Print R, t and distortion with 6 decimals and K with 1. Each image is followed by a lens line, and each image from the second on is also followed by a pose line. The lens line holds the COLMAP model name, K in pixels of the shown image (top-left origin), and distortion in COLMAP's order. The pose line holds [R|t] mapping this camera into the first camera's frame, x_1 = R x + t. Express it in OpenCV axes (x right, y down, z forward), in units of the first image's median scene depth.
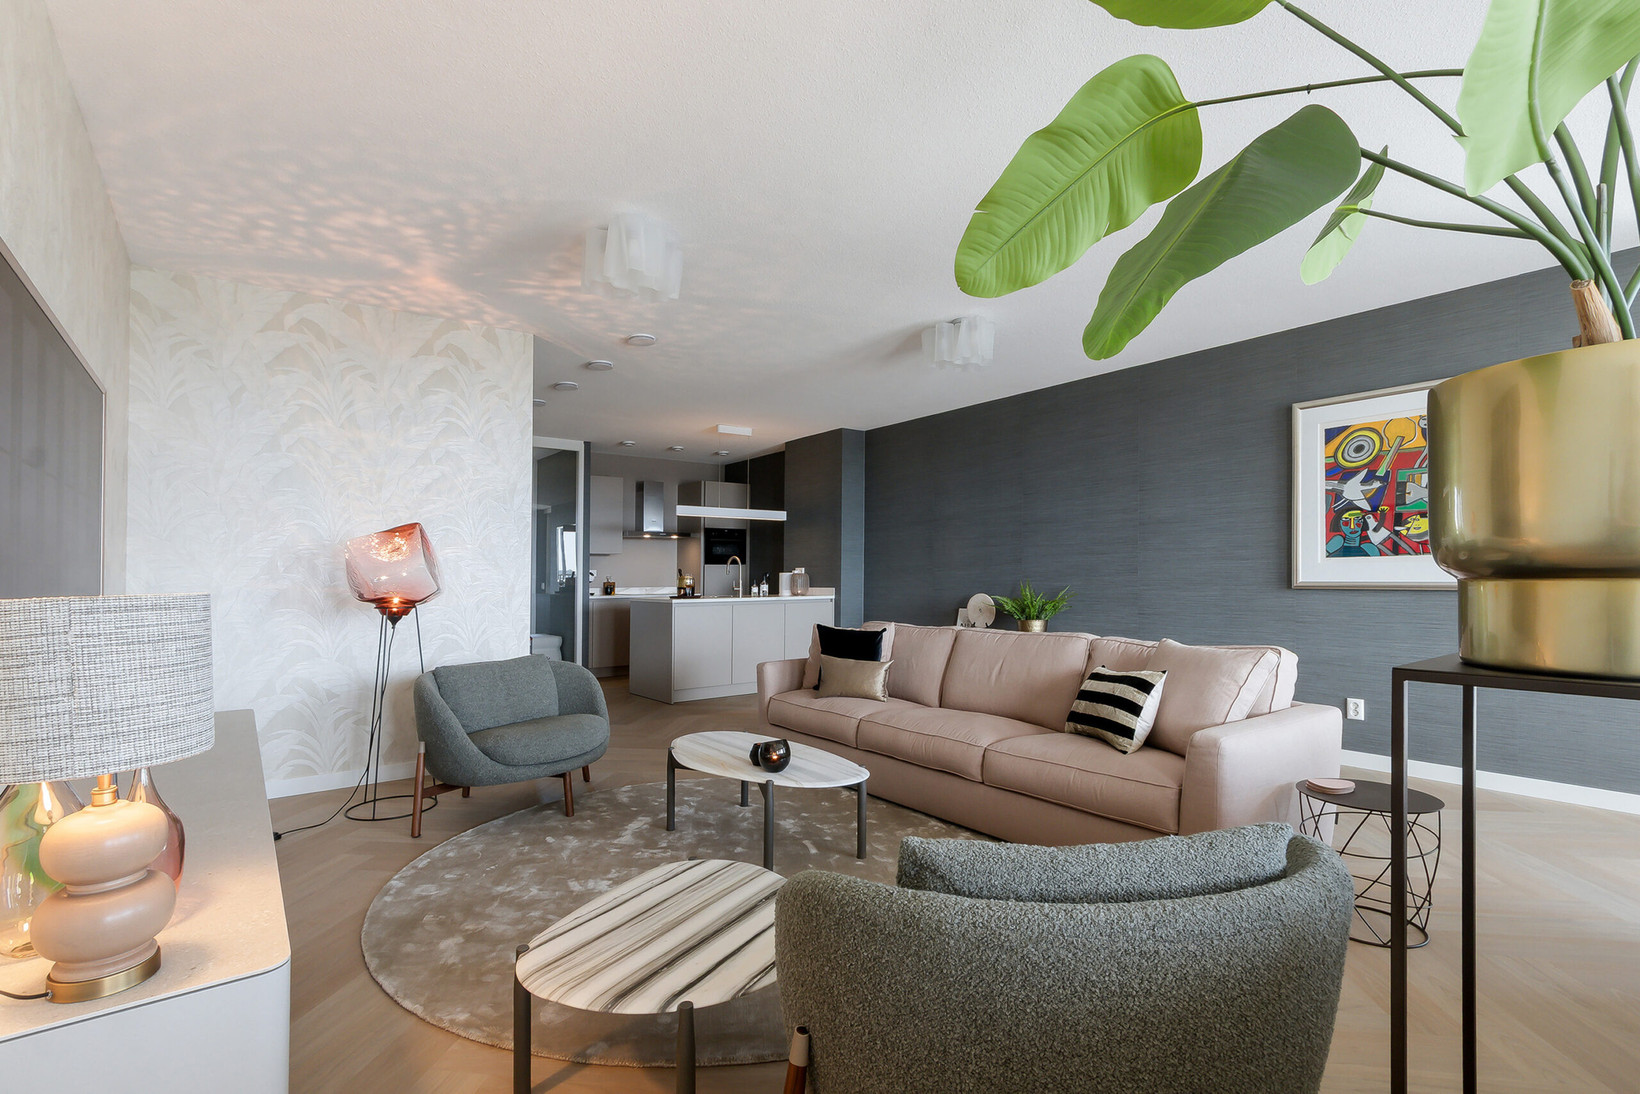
lens RADIAL K [[782.2, 0, 818.9], [0, 782.2, 564.7], [0, 0, 1]] dist [0.004527, -0.000708]
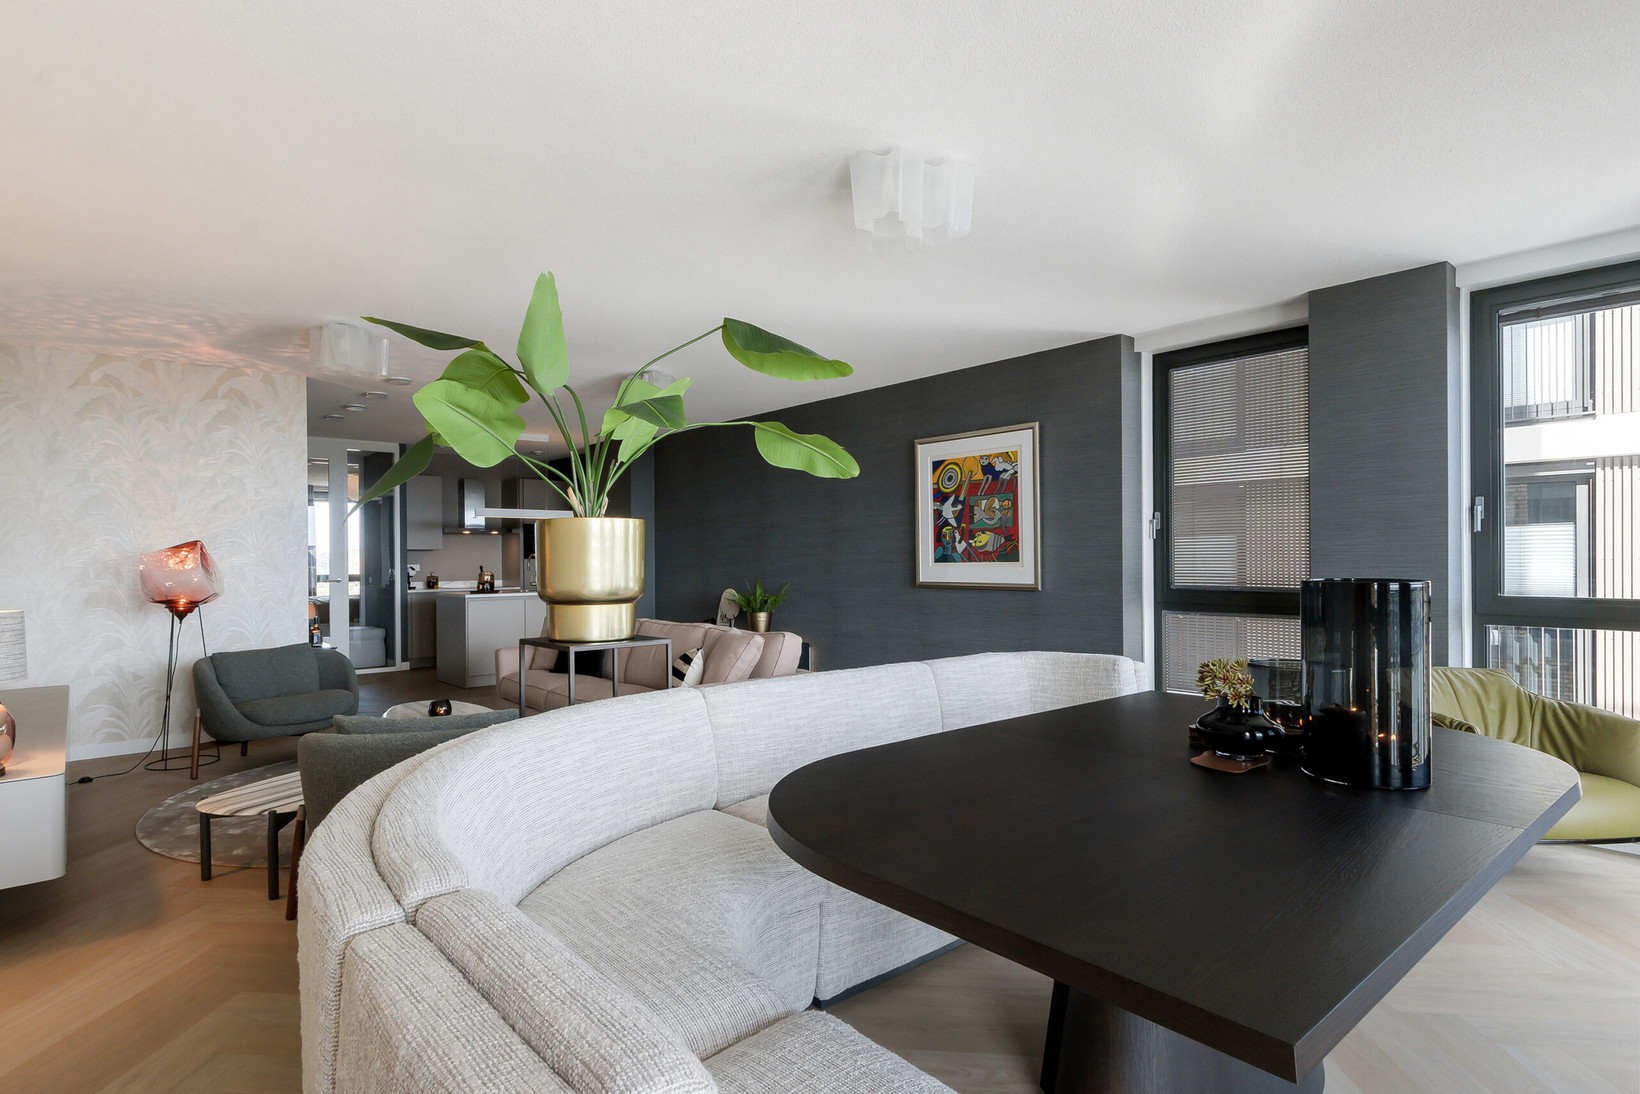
lens RADIAL K [[936.1, 0, 823.6], [0, 936.1, 563.1], [0, 0, 1]] dist [-0.000029, -0.004463]
pose [[0.999447, -0.004498, 0.032935, 0.424922], [0.003707, 0.999705, 0.024018, -0.046281], [-0.033034, -0.023883, 0.999169, -0.519906]]
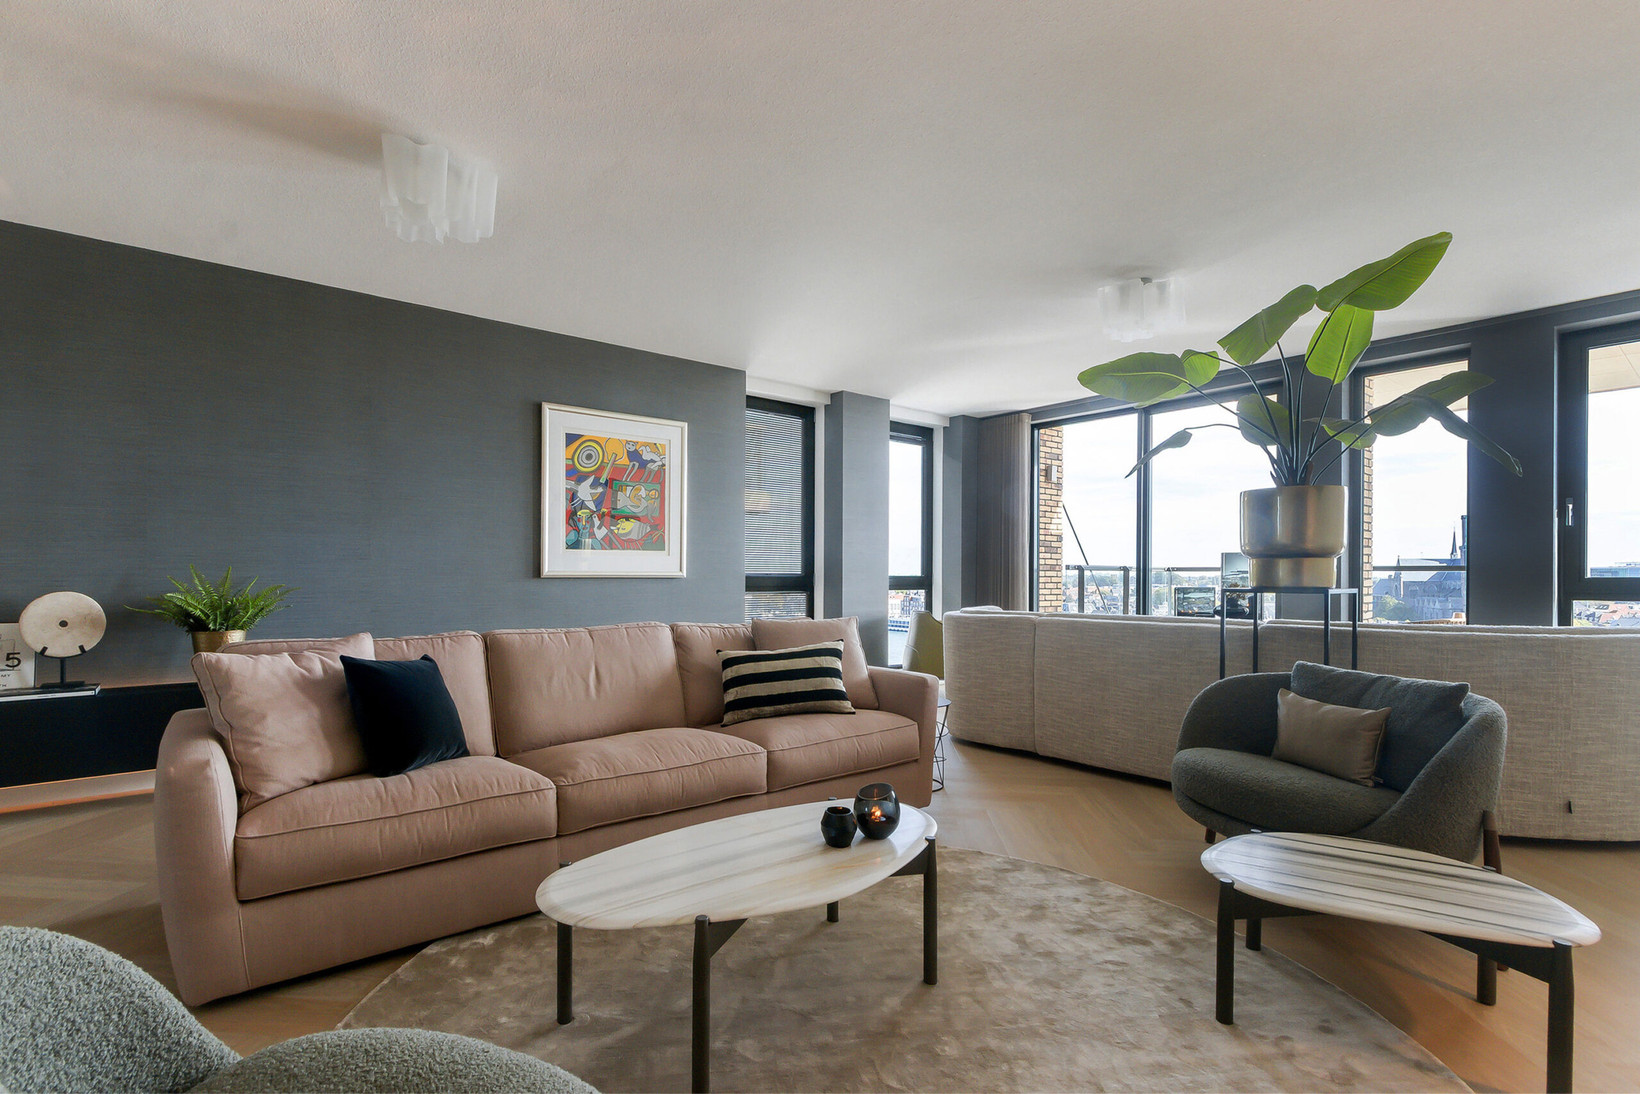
lens RADIAL K [[782.2, 0, 814.1], [0, 782.2, 584.7], [0, 0, 1]] dist [0.004527, -0.000708]
pose [[-0.063237, -0.010443, 0.997944, -0.486367], [-0.013750, 0.999859, 0.009592, 0.025650], [-0.997904, -0.013116, -0.063372, 0.728611]]
